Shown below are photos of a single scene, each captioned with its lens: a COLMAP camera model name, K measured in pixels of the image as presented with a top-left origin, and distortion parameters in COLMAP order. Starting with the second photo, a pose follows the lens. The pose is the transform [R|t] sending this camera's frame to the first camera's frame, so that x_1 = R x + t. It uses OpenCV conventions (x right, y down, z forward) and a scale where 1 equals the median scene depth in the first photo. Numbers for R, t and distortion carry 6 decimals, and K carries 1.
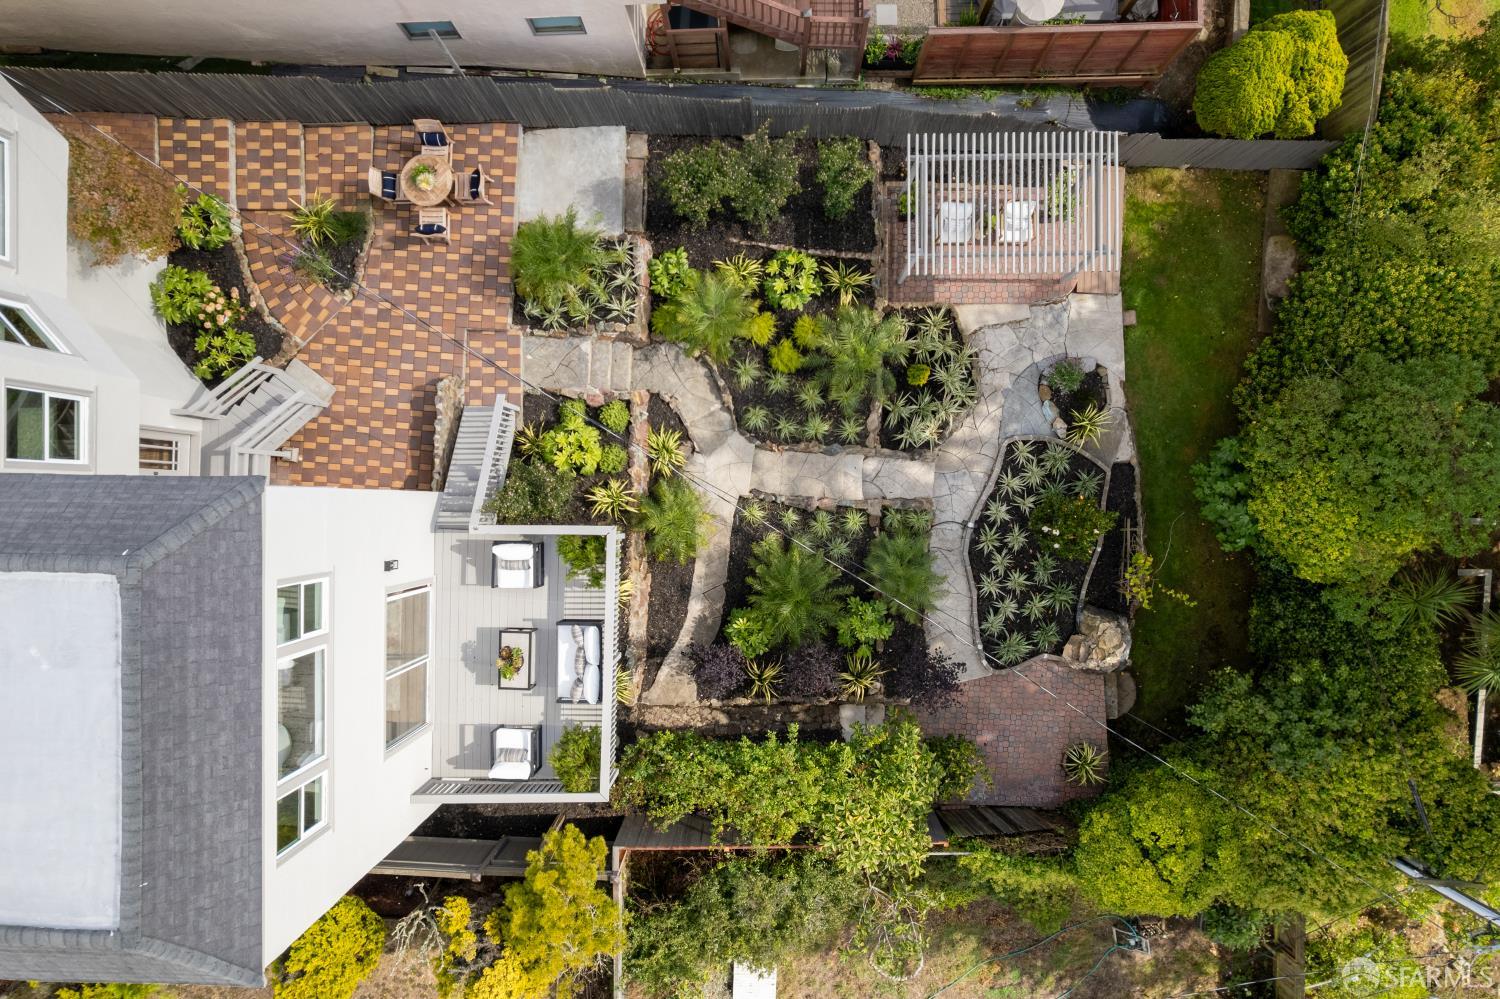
lens RADIAL K [[955.2, 0, 750.0], [0, 955.2, 499.5], [0, 0, 1]] dist [-0.087861, 0.073491]
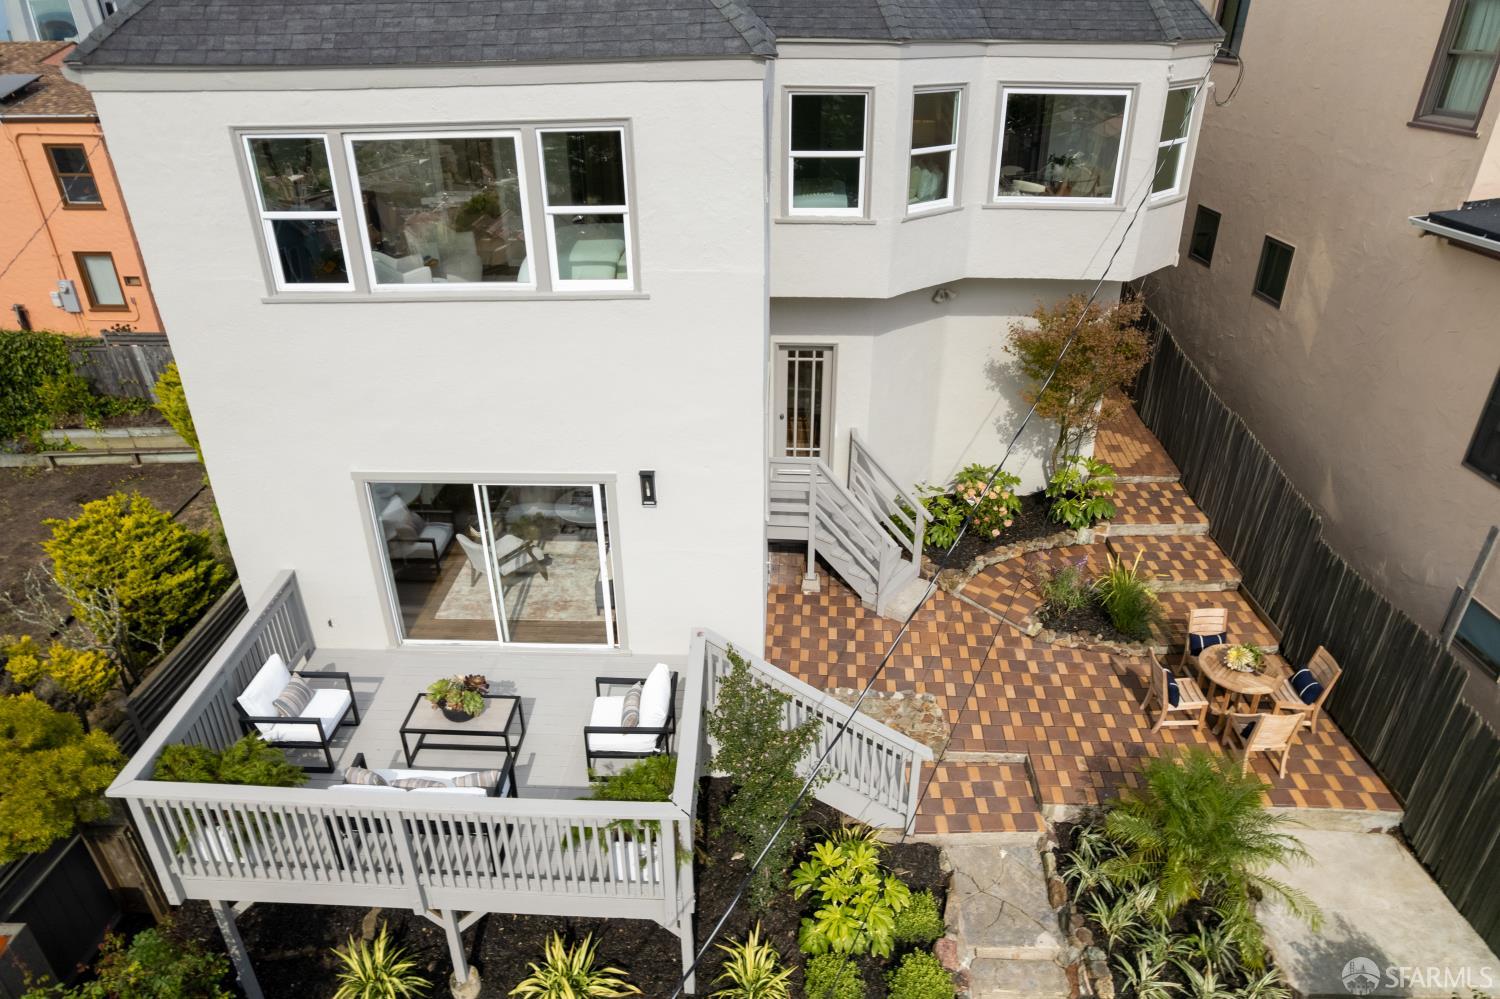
lens RADIAL K [[955.2, 0, 750.0], [0, 955.2, 499.5], [0, 0, 1]] dist [-0.087861, 0.073491]
pose [[-0.003218, 0.502820, -0.864385, 0.153766], [-0.999968, 0.004672, 0.006440, -0.003323], [0.007276, 0.864378, 0.502789, 0.550018]]
